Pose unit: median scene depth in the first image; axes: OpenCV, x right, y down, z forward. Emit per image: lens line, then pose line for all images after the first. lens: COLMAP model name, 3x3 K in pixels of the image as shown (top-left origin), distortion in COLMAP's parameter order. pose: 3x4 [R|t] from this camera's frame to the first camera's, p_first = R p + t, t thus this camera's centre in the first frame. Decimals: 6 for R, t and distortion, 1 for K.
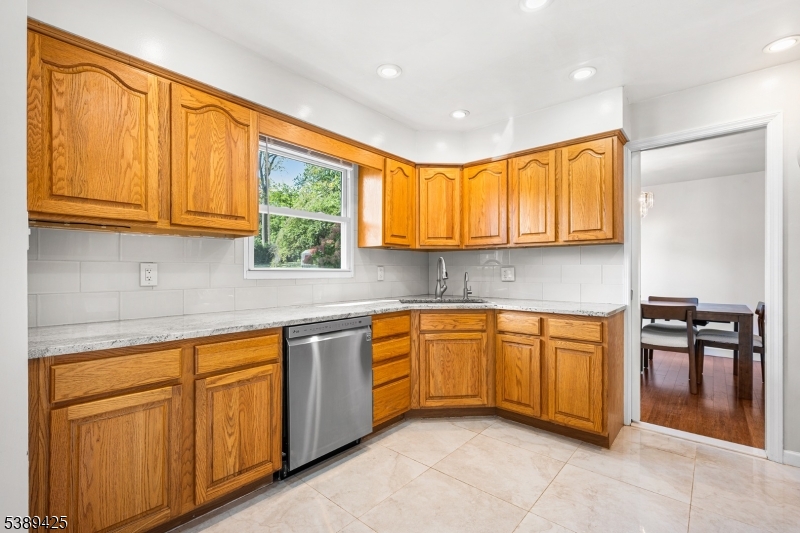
lens RADIAL K [[325.1, 0, 401.1], [0, 325.1, 273.4], [0, 0, 1]] dist [-0.000481, -0.000155]
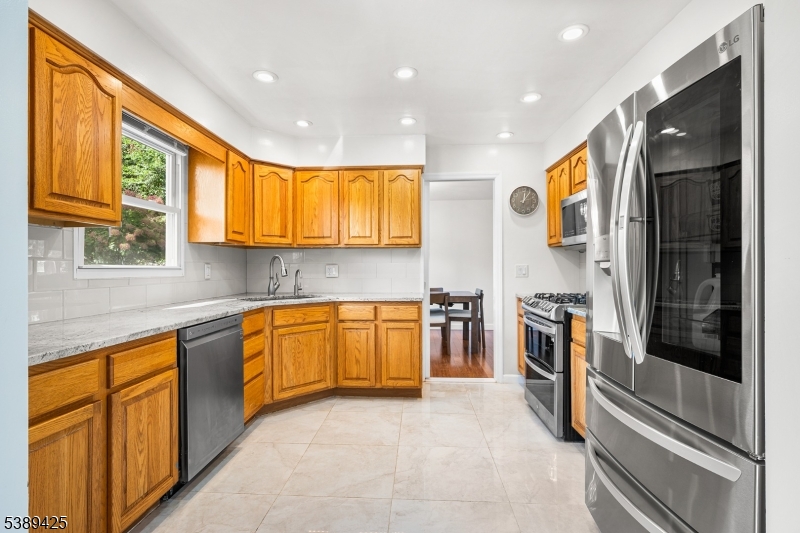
lens RADIAL K [[323.3, 0, 387.6], [0, 323.3, 269.7], [0, 0, 1]] dist [0.000299, -0.000122]
pose [[0.833574, -0.005201, 0.552383, -0.204244], [0.007244, 0.999973, -0.001517, 0.000855], [-0.552360, 0.005266, 0.833589, -0.053992]]
